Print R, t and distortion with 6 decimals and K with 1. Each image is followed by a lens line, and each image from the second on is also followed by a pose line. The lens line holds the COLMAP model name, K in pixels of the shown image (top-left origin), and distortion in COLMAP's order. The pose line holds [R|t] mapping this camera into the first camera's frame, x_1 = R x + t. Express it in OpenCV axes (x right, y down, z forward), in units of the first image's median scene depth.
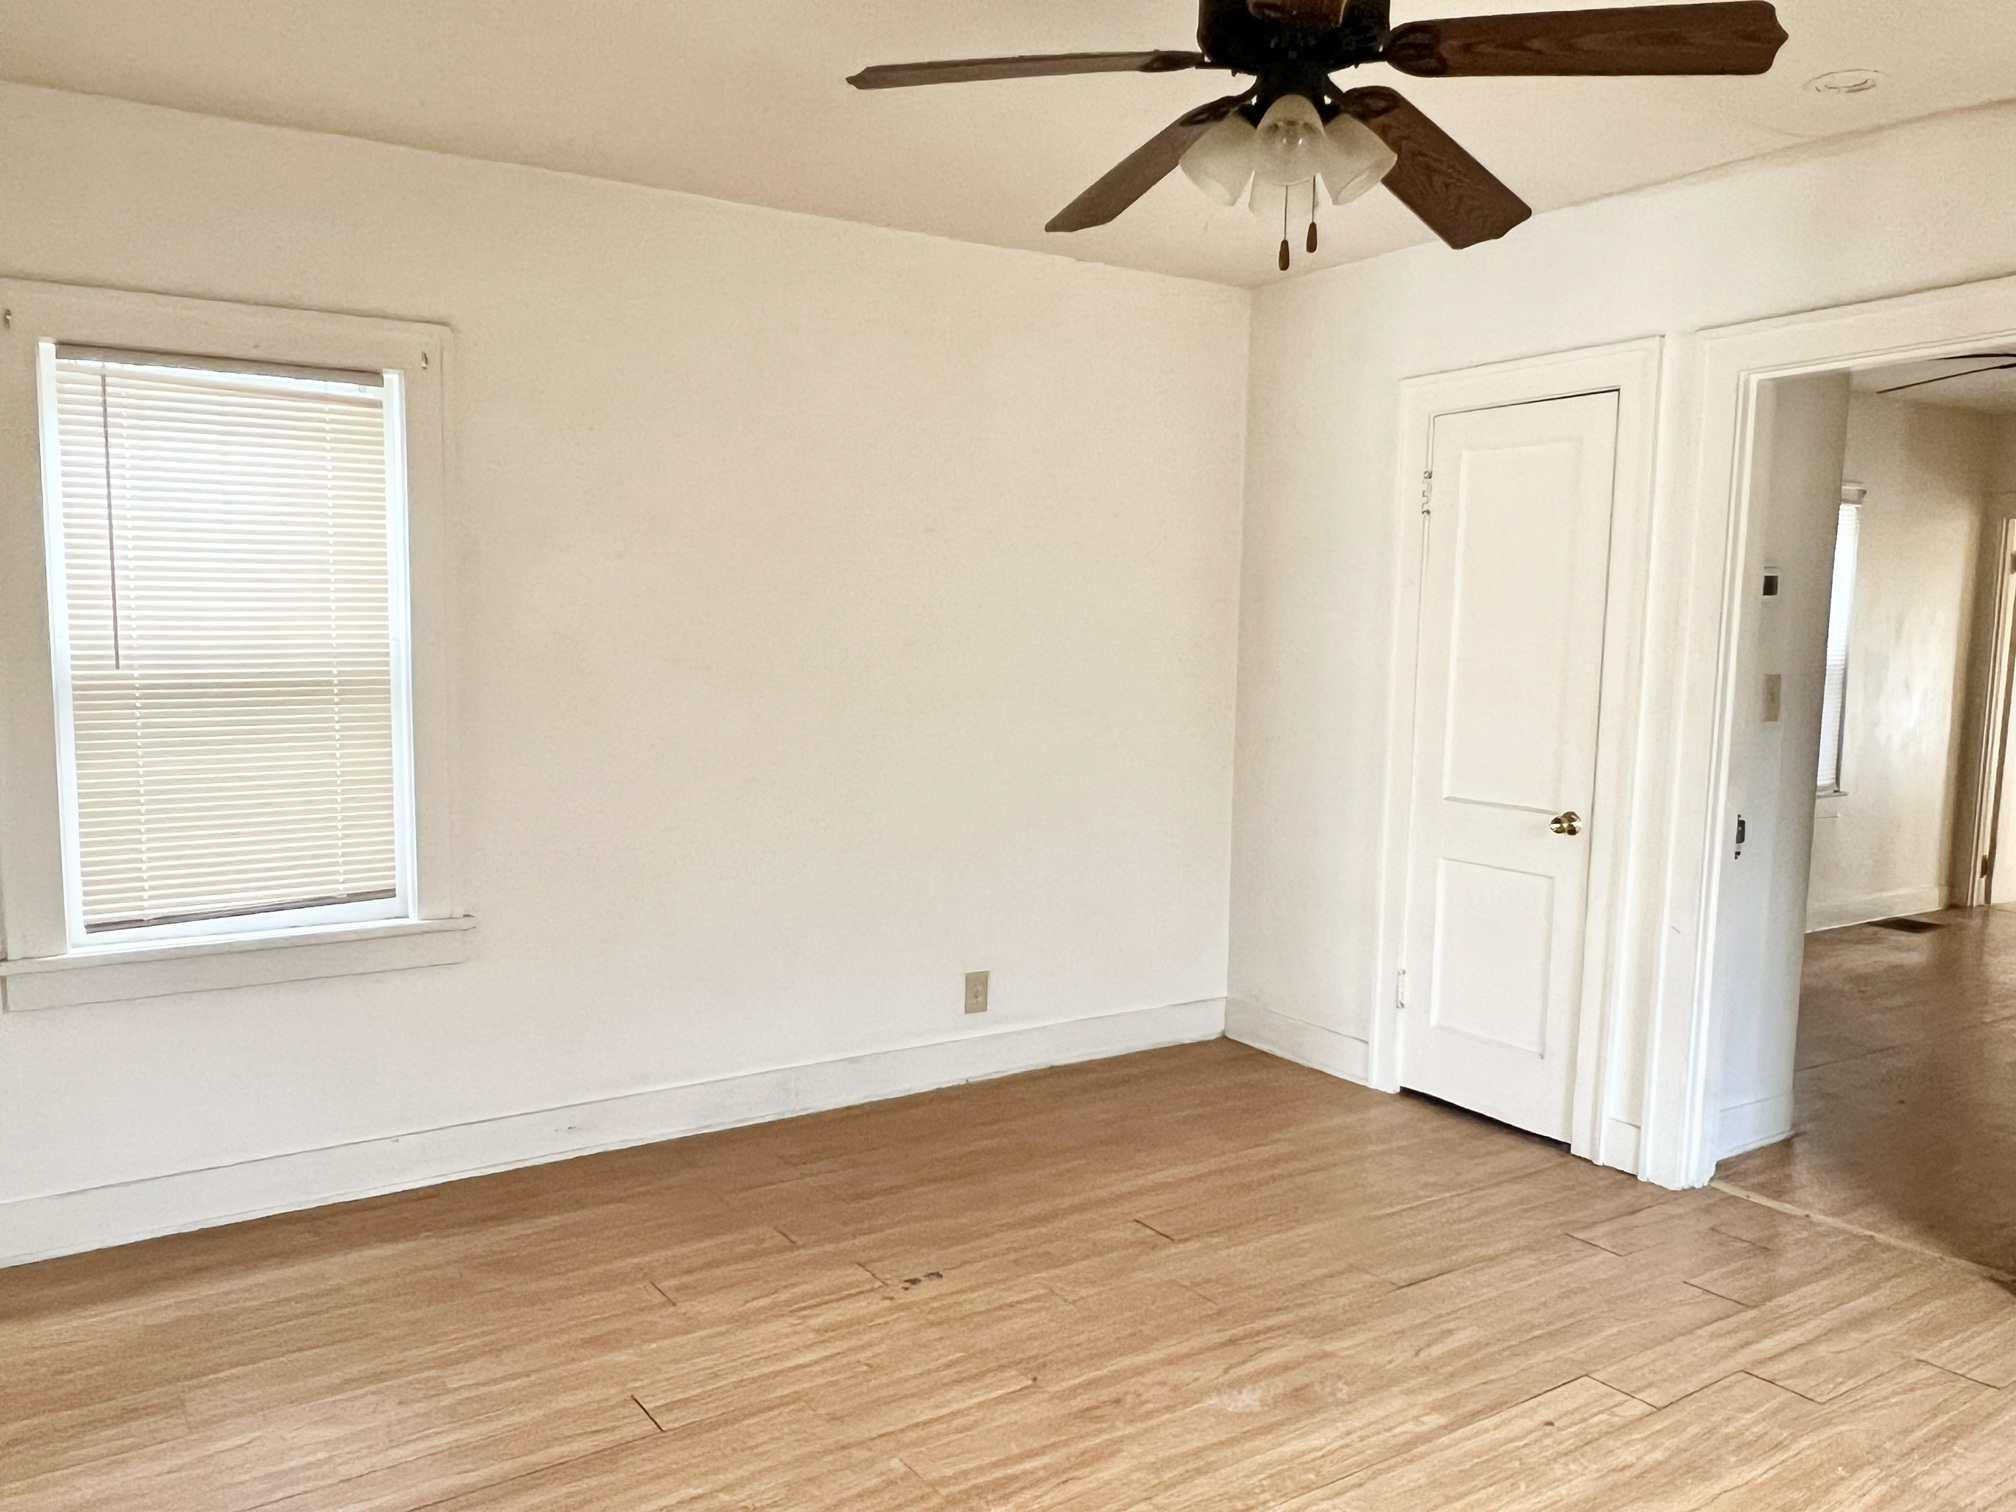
lens RADIAL K [[1519.3, 0, 1008.2], [0, 1519.3, 813.1], [0, 0, 1]] dist [0.003405, 0.001005]
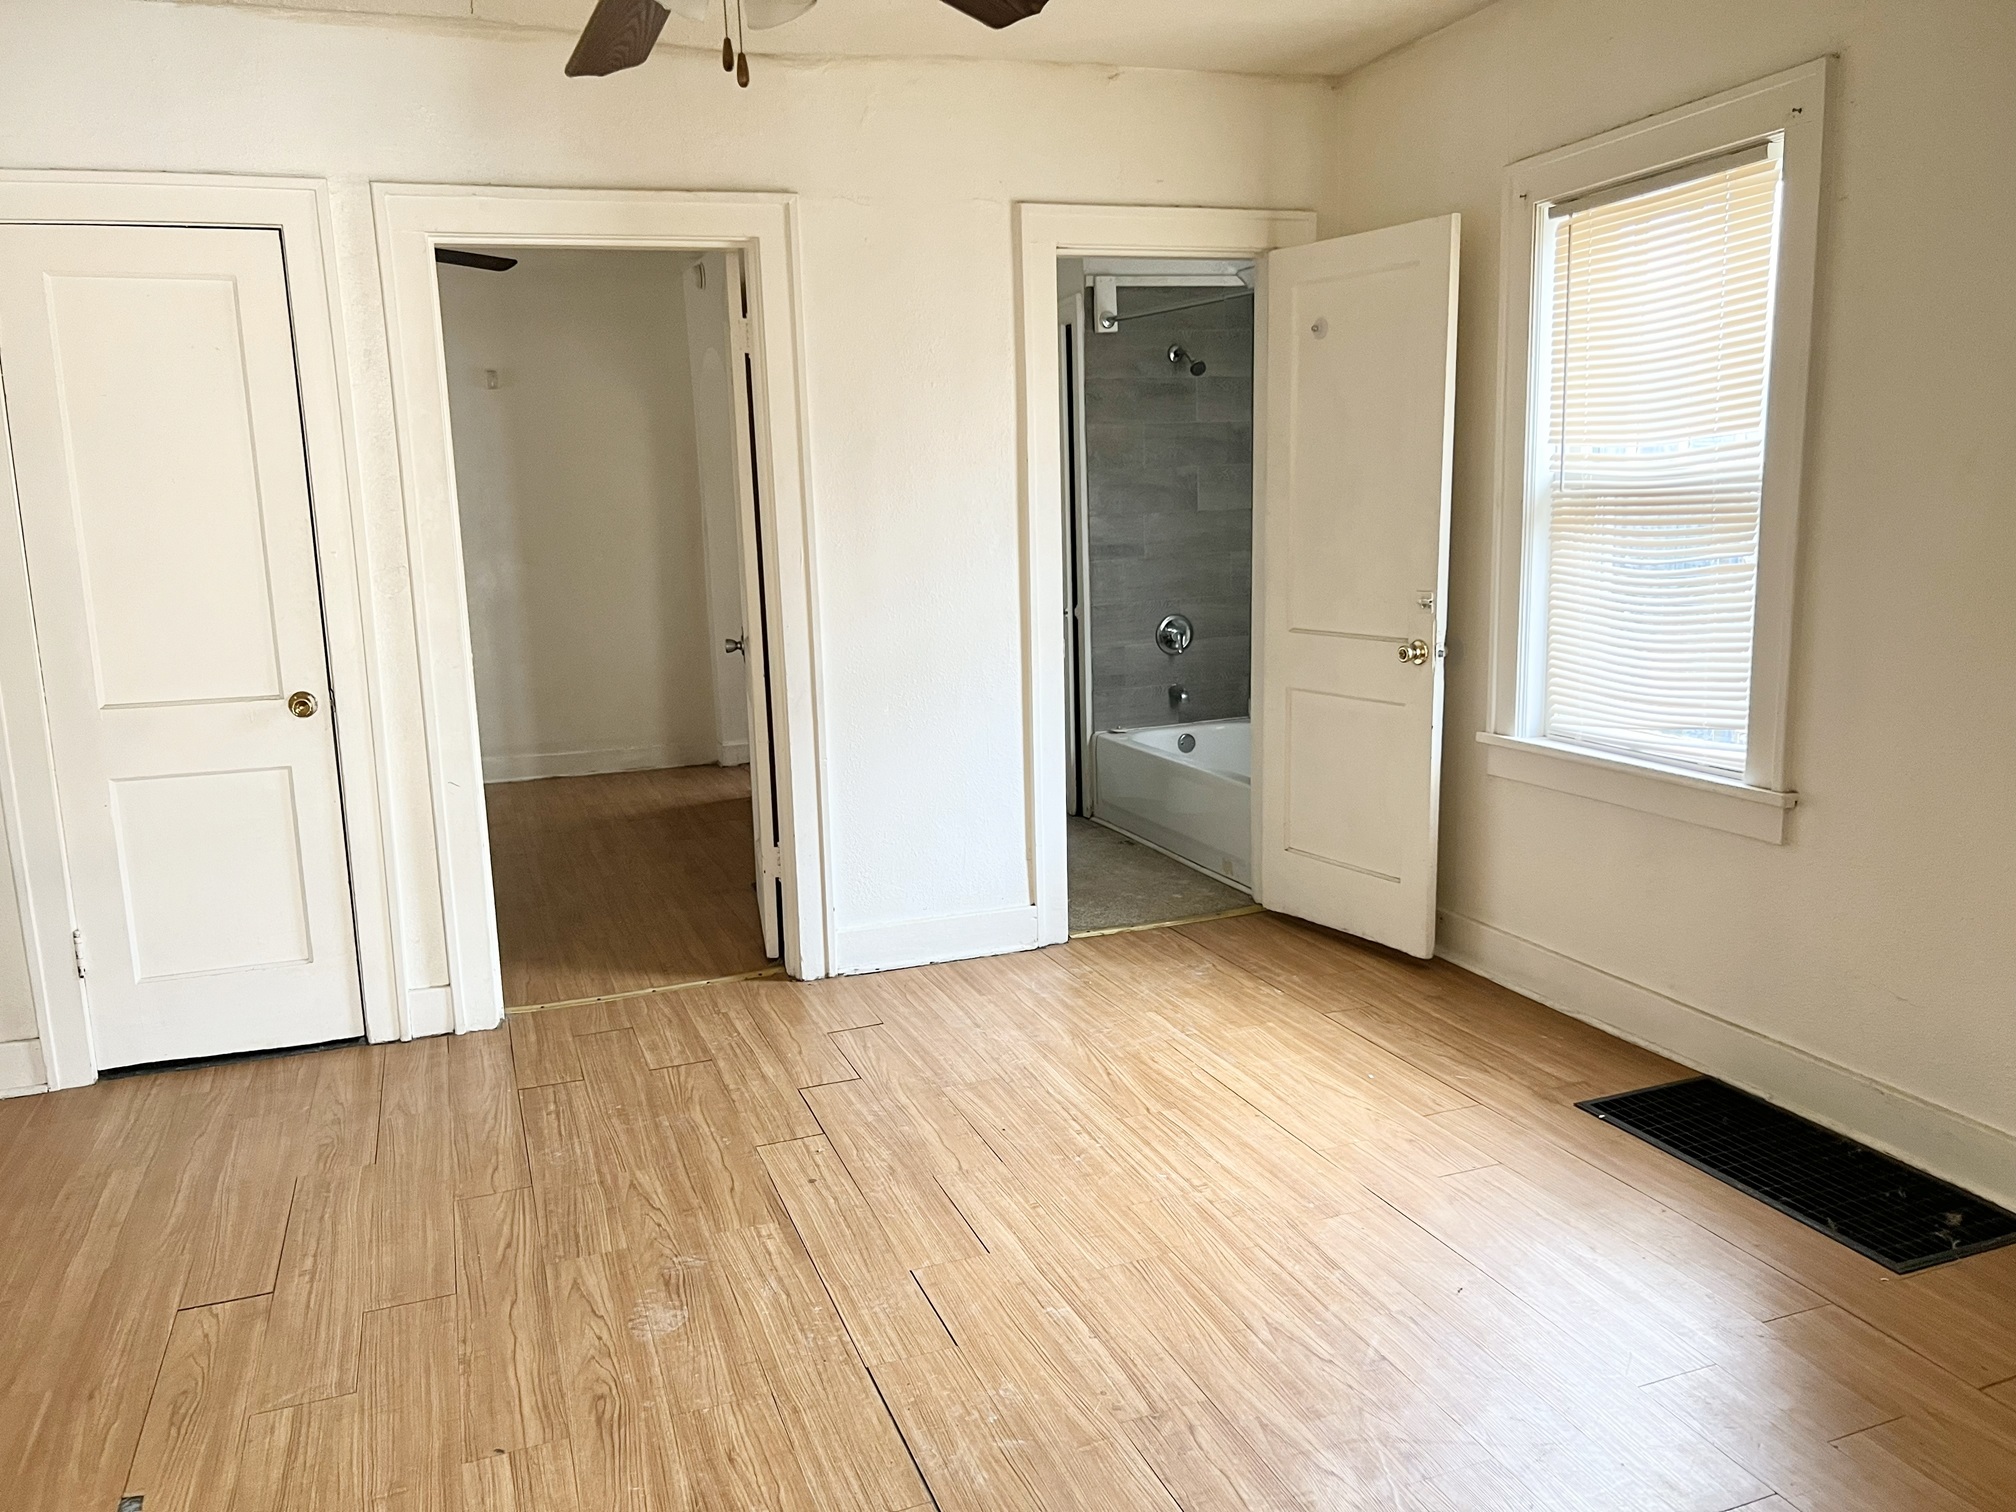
lens RADIAL K [[1520.3, 0, 1008.0], [0, 1520.3, 756.0], [0, 0, 1]] dist [-0.003526, -0.001038]
pose [[0.228226, -0.187257, 0.955431, -0.498462], [0.150734, 0.976294, 0.155340, -0.048476], [-0.961869, 0.108563, 0.251041, 0.425448]]
